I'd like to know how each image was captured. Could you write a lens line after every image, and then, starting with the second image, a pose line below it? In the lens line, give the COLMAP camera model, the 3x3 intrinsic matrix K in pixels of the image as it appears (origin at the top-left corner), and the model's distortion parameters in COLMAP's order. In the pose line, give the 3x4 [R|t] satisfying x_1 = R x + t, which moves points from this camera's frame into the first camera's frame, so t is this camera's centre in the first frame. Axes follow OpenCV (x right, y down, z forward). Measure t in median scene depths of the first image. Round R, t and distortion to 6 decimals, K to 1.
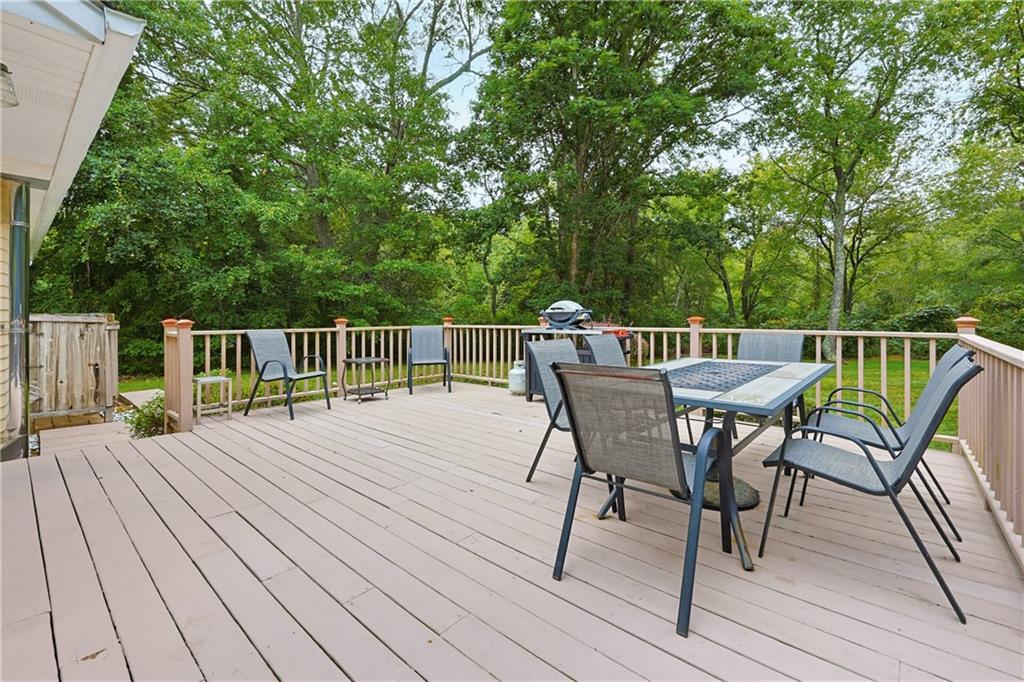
lens RADIAL K [[401.4, 0, 502.1], [0, 401.4, 313.1], [0, 0, 1]] dist [-0.002855, -0.000462]
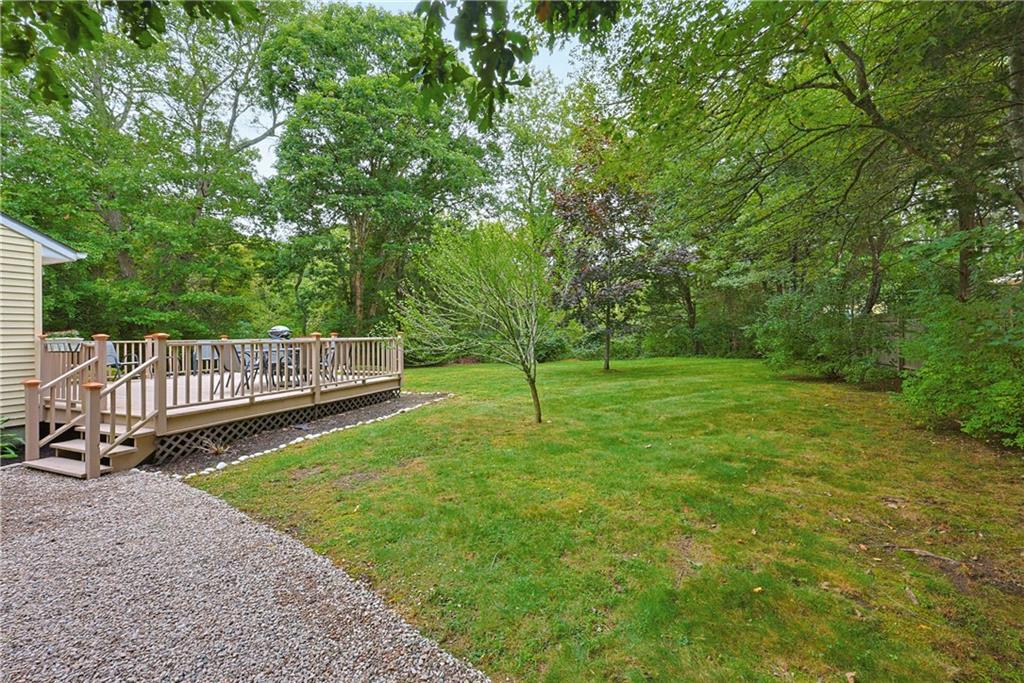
lens RADIAL K [[445.7, 0, 516.0], [0, 445.7, 337.4], [0, 0, 1]] dist [-0.000751, 0.000560]
pose [[0.950791, -0.007205, 0.309748, 0.231116], [0.007127, 0.999974, 0.001383, 0.013539], [-0.309750, 0.000892, 0.950818, -0.597912]]
